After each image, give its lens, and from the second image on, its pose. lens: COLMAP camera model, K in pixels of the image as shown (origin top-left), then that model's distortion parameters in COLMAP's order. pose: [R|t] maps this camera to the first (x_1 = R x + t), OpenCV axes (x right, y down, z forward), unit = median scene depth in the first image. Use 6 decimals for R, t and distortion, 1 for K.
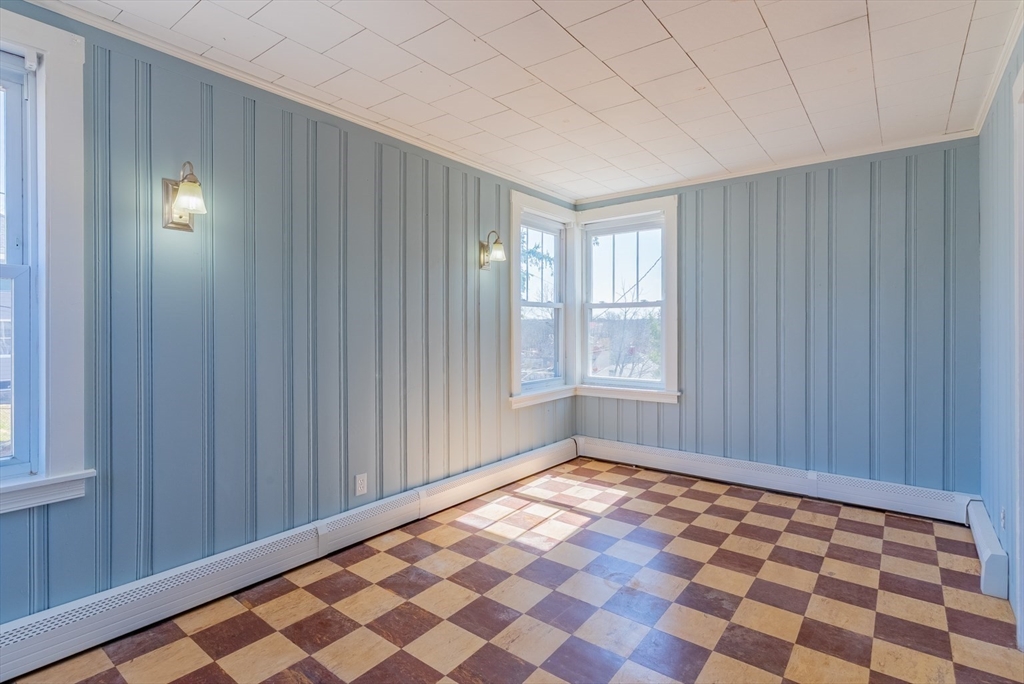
lens RADIAL K [[492.0, 0, 527.2], [0, 492.0, 328.6], [0, 0, 1]] dist [-0.003167, -0.001470]
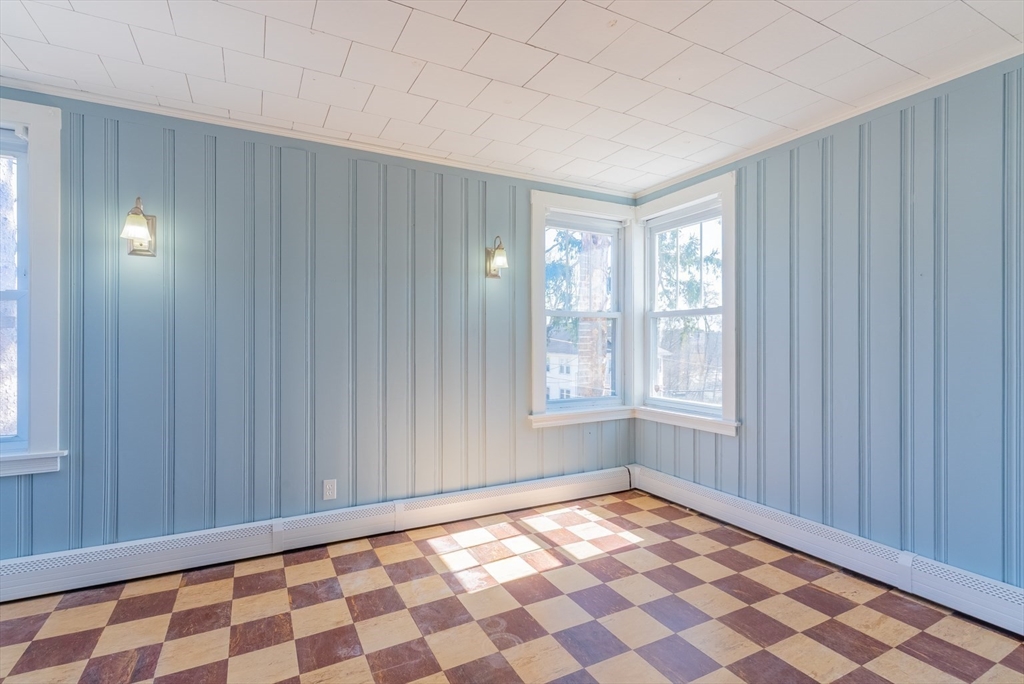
lens RADIAL K [[492.0, 0, 514.8], [0, 492.0, 339.0], [0, 0, 1]] dist [-0.003167, -0.001470]
pose [[0.914867, -0.000289, -0.403754, 0.364857], [-0.002929, 0.999969, -0.007354, 0.004566], [0.403744, 0.007911, 0.914838, 0.170347]]
